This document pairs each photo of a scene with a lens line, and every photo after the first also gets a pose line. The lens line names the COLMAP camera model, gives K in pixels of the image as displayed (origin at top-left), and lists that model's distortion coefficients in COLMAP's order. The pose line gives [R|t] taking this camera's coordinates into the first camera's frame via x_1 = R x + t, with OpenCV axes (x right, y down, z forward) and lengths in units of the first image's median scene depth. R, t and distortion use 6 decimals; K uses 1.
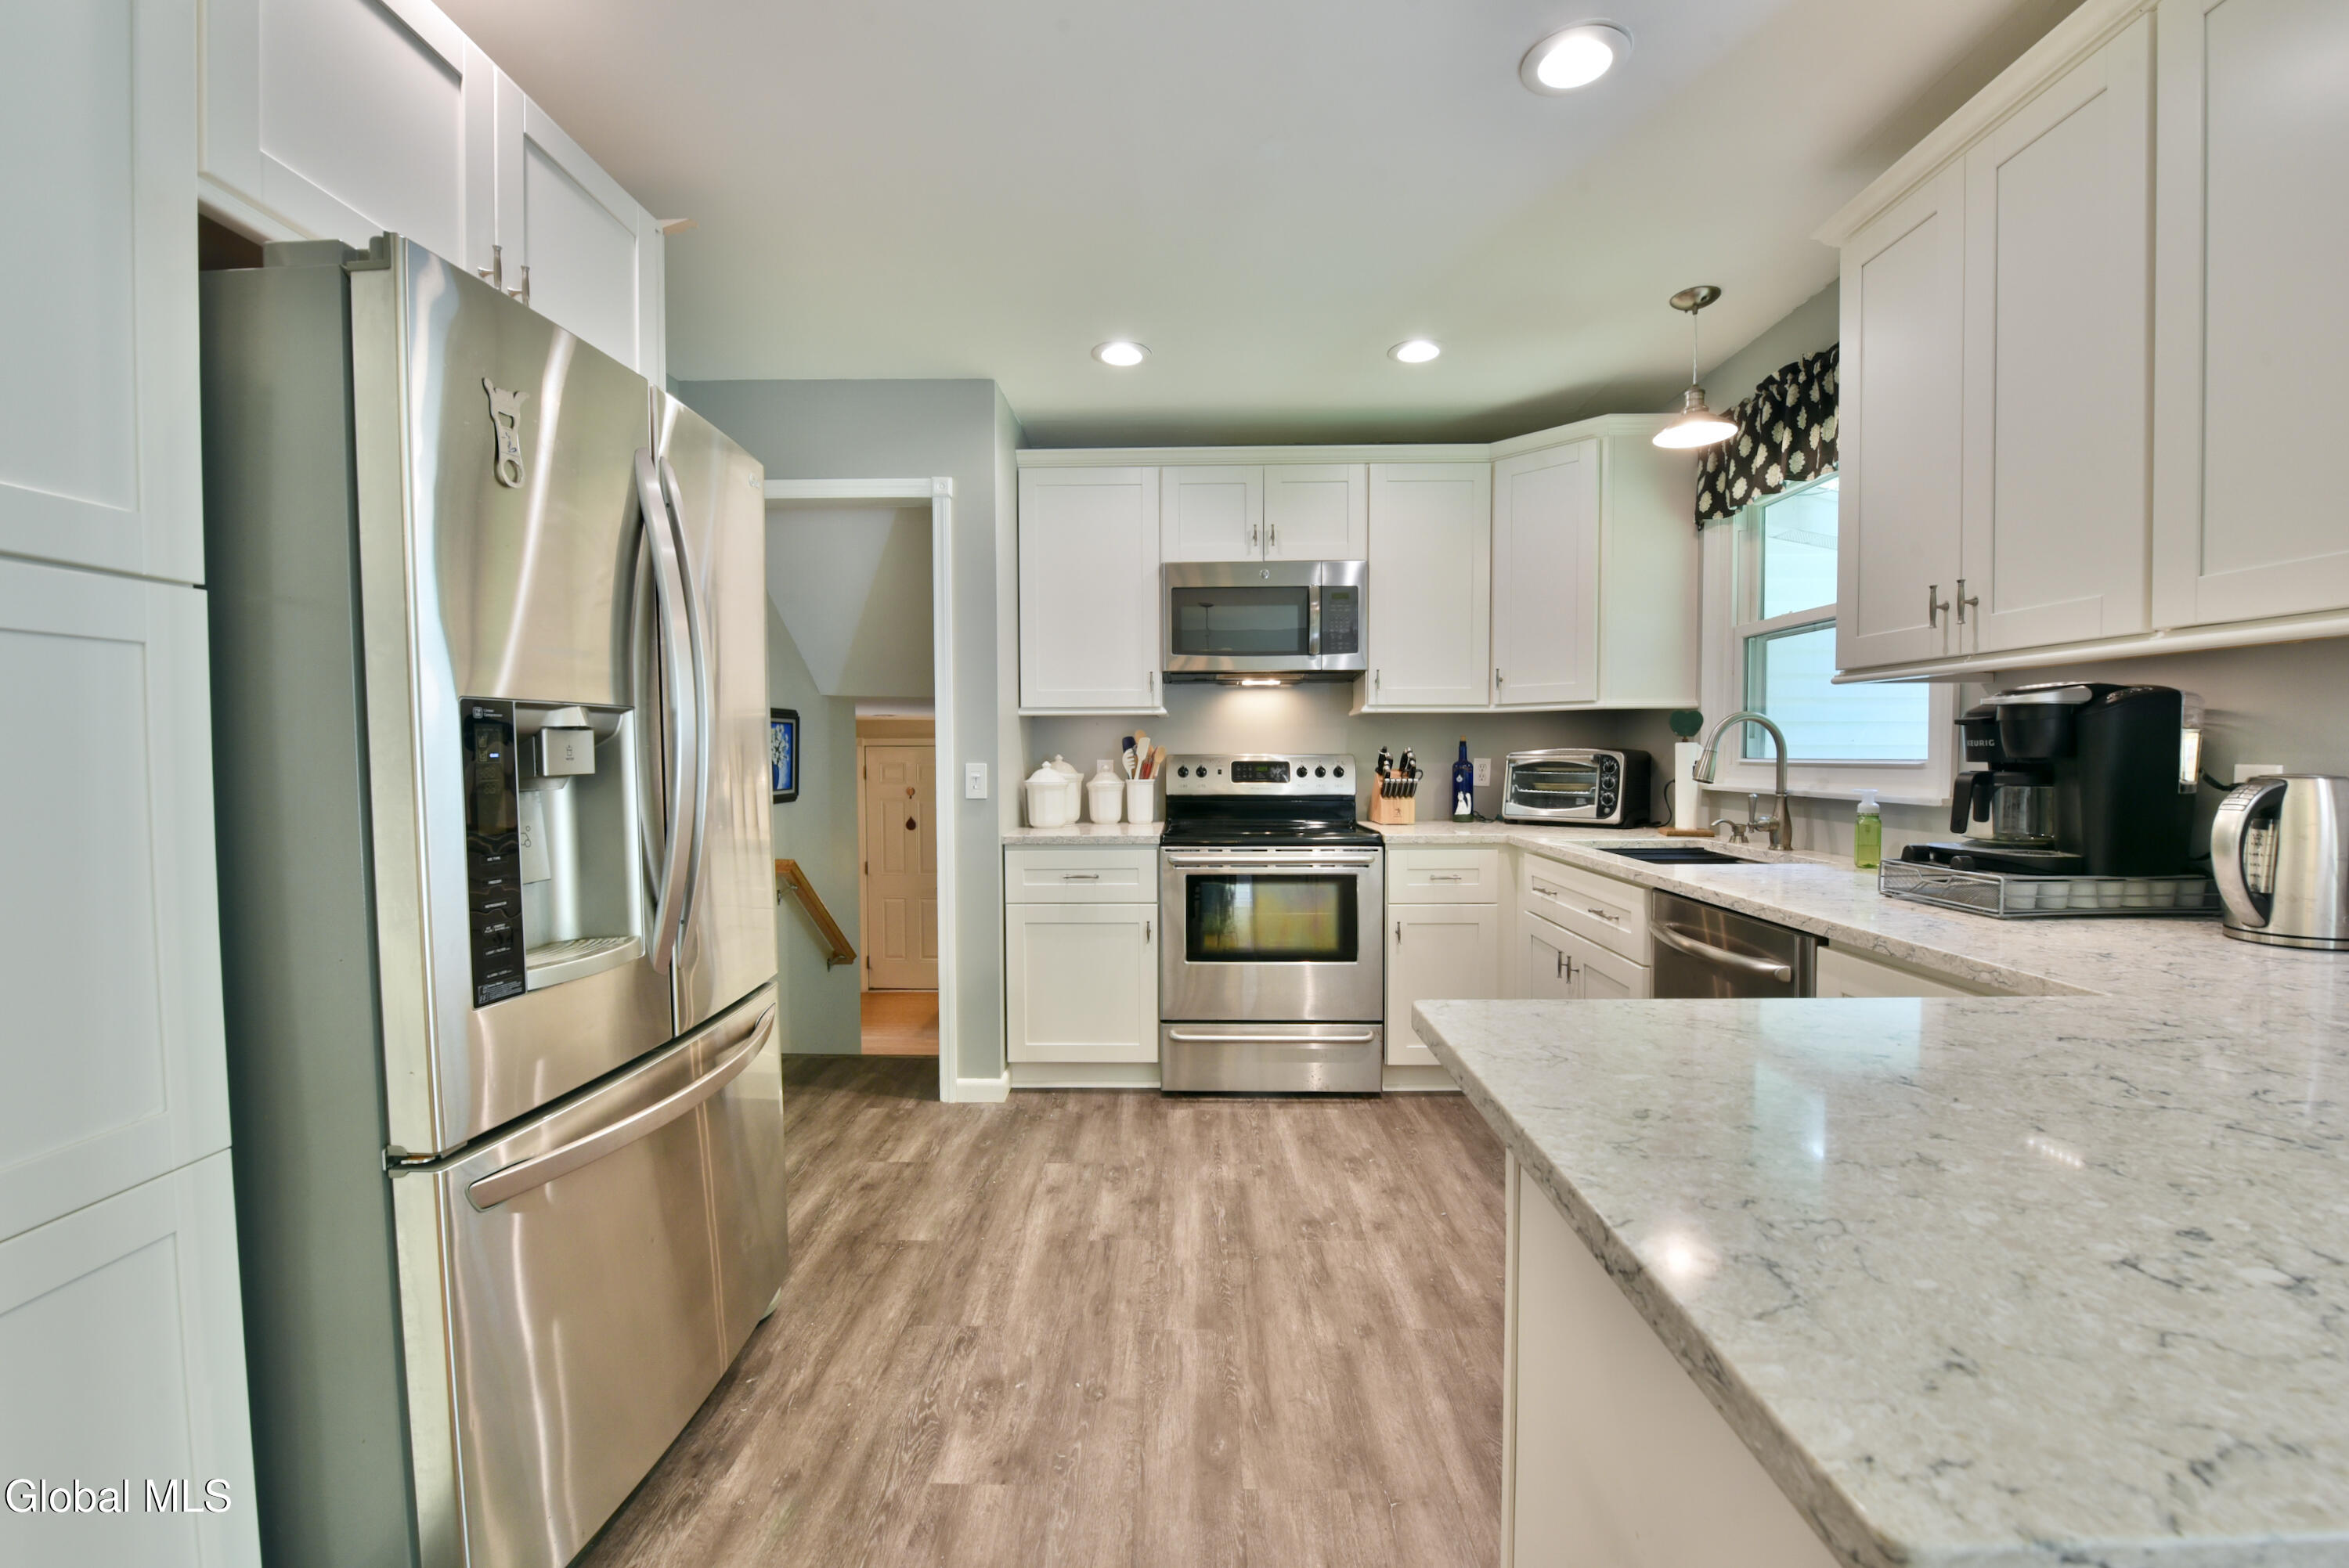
lens RADIAL K [[957.4, 0, 1174.5], [0, 957.4, 784.0], [0, 0, 1]] dist [-0.009333, -0.000448]
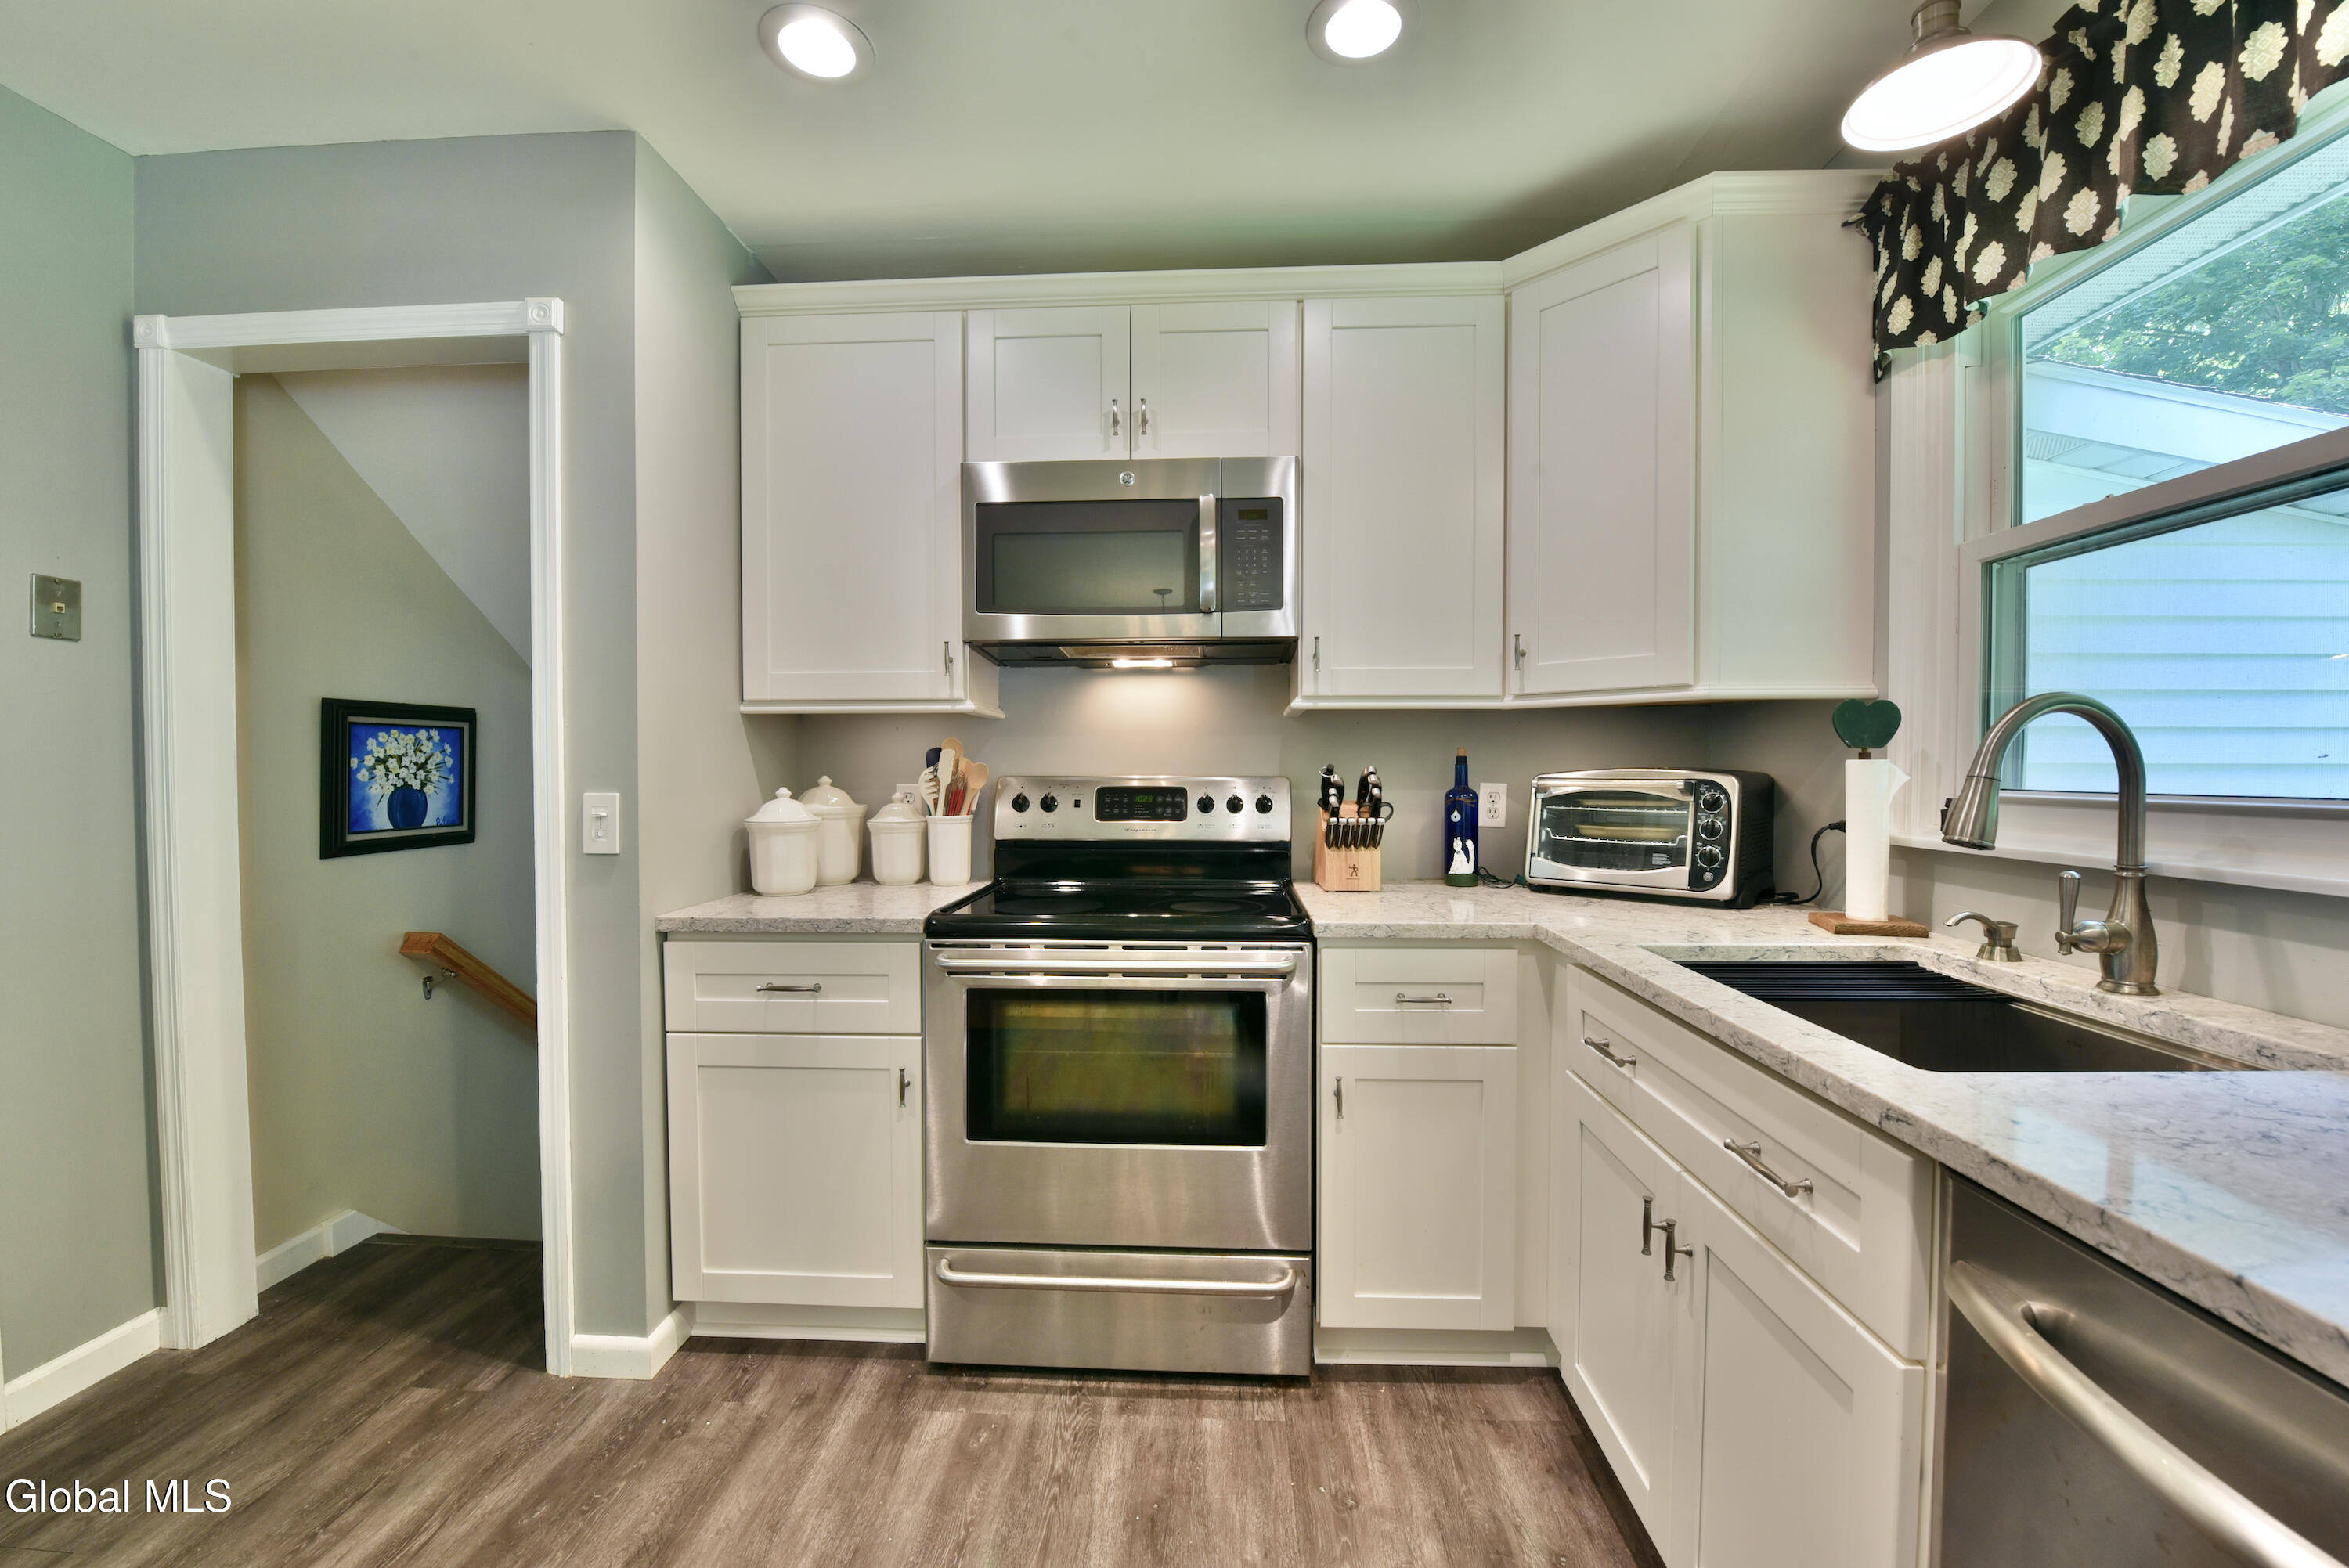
lens RADIAL K [[939.8, 0, 1173.0], [0, 939.8, 790.5], [0, 0, 1]] dist [-0.014510, -0.003134]
pose [[0.999596, 0.002959, -0.028282, 0.150182], [-0.003202, 0.999958, -0.008545, -0.018991], [0.028256, 0.008632, 0.999563, 0.440143]]
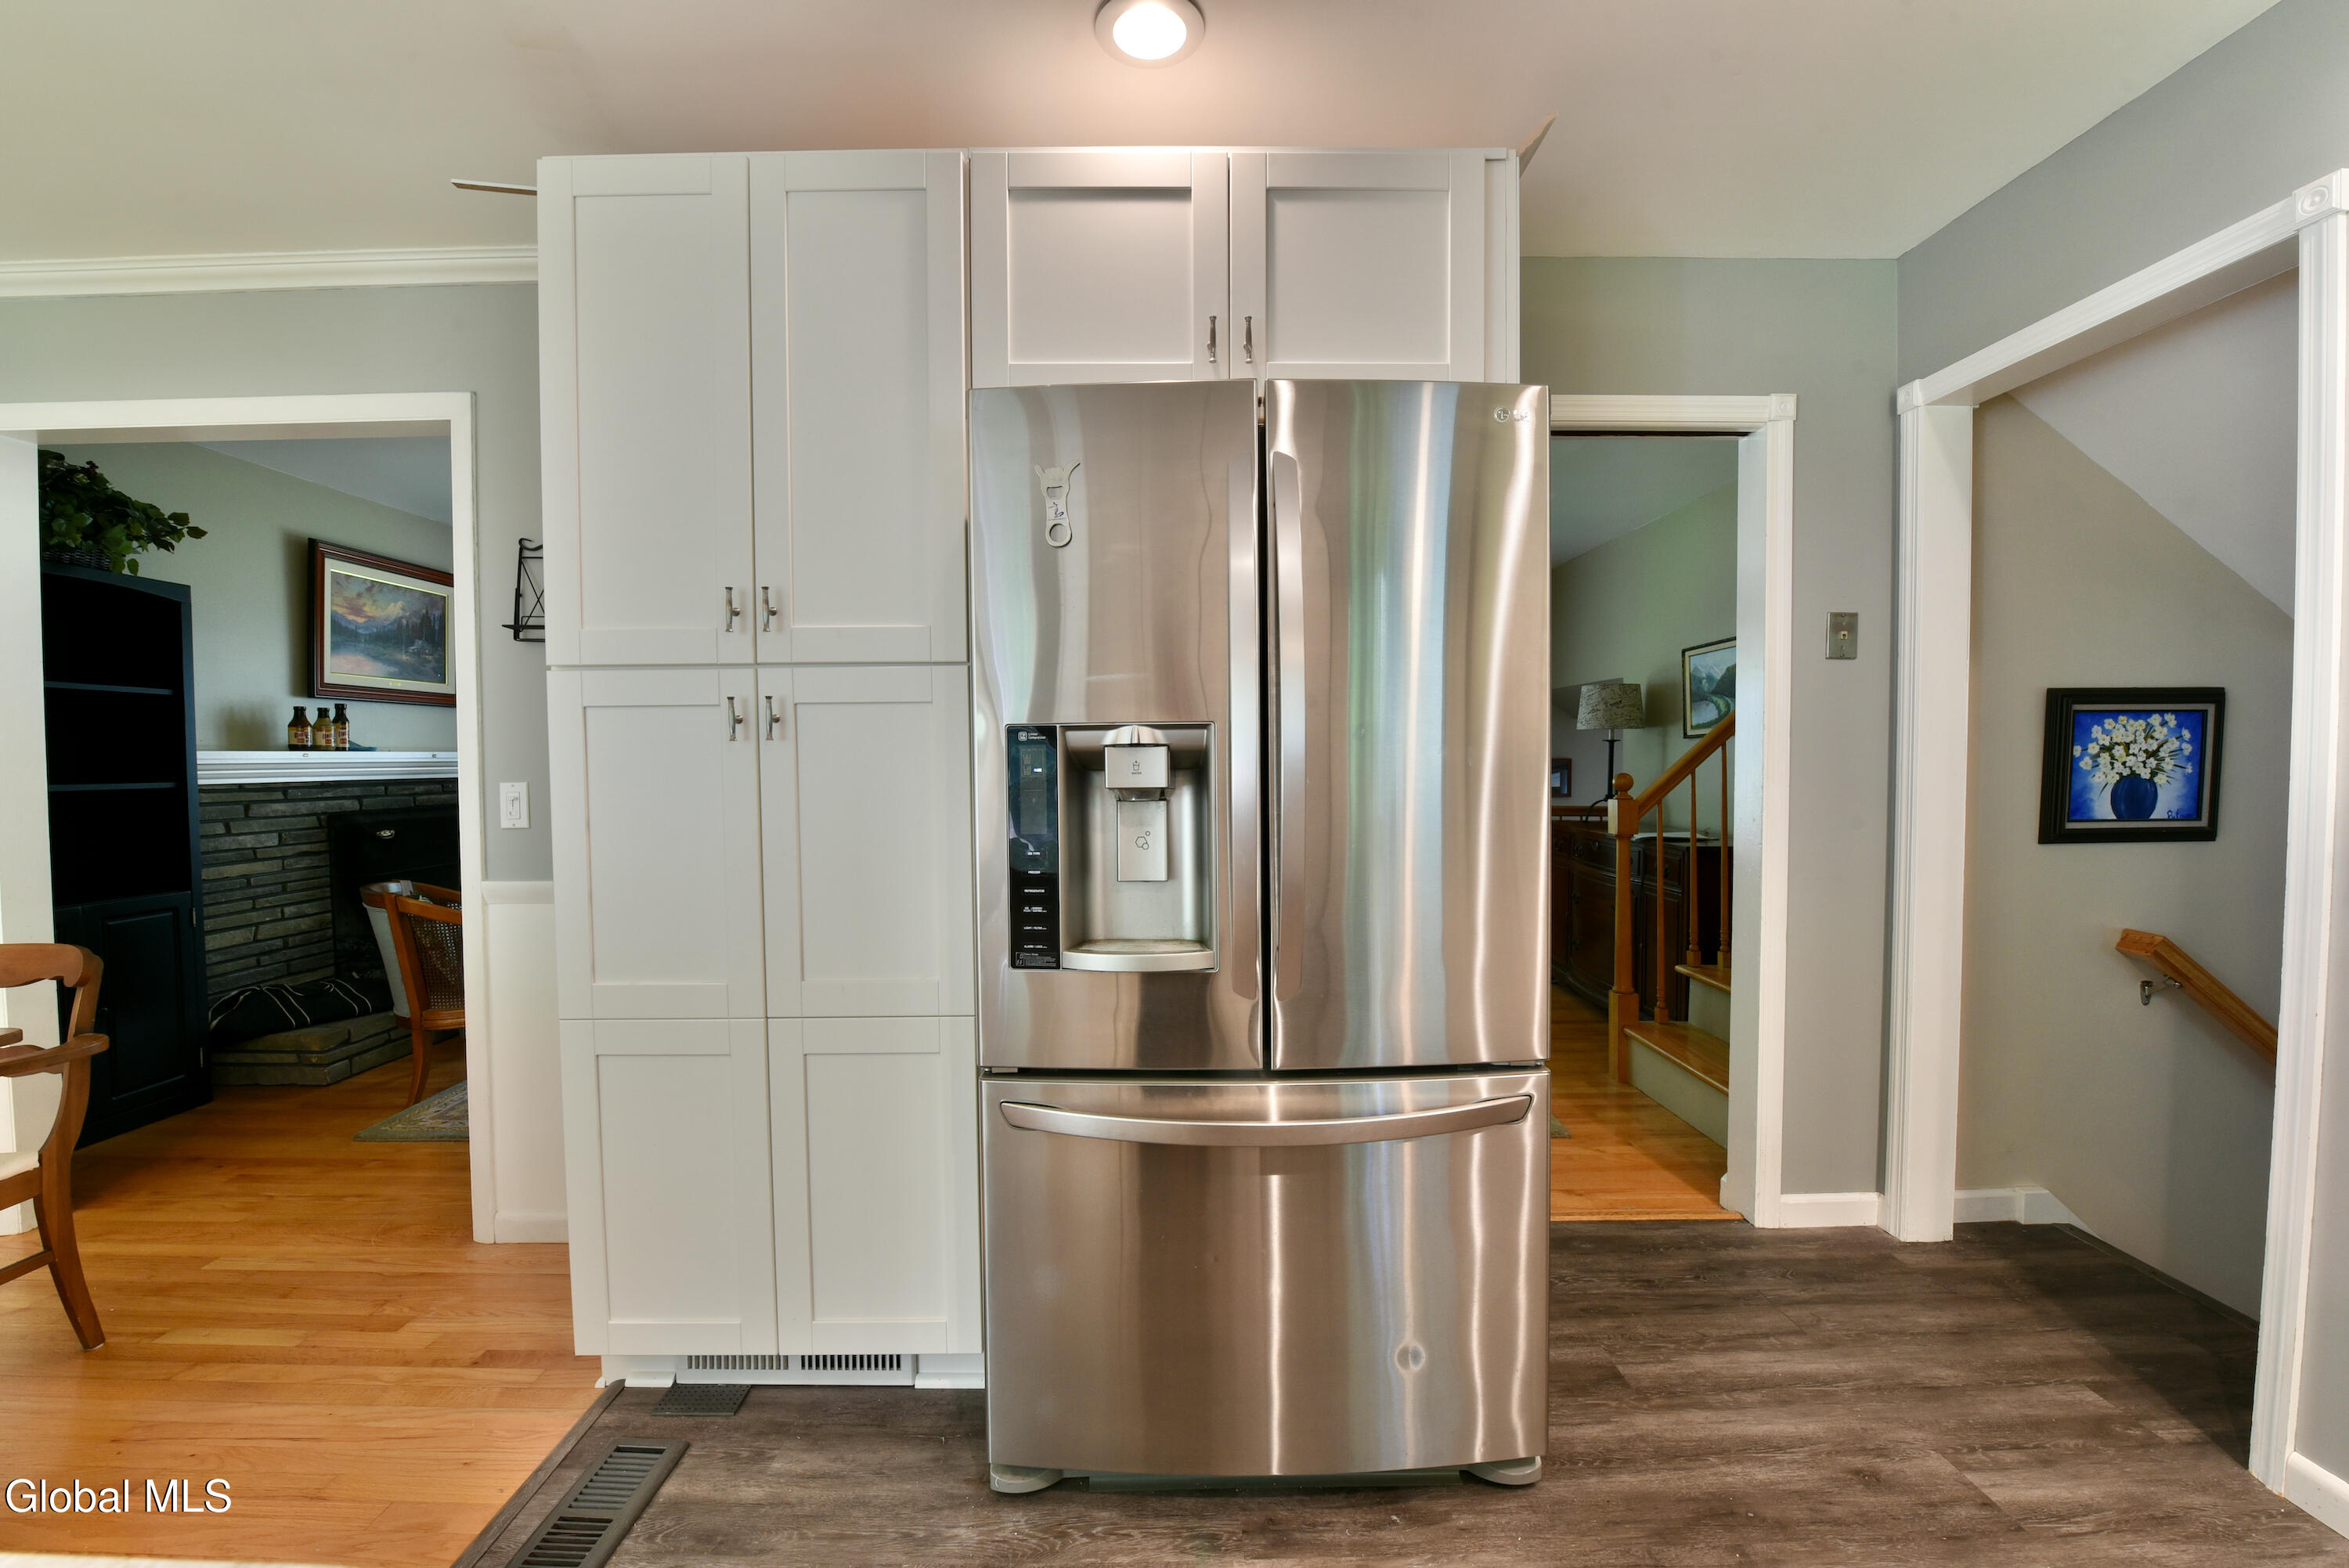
lens RADIAL K [[939.0, 0, 1175.9], [0, 939.0, 790.8], [0, 0, 1]] dist [-0.022145, -0.000142]
pose [[0.034077, 0.036367, -0.998757, 0.184006], [-0.028682, 0.998962, 0.035396, -0.018750], [0.999008, 0.027441, 0.035085, 0.418383]]
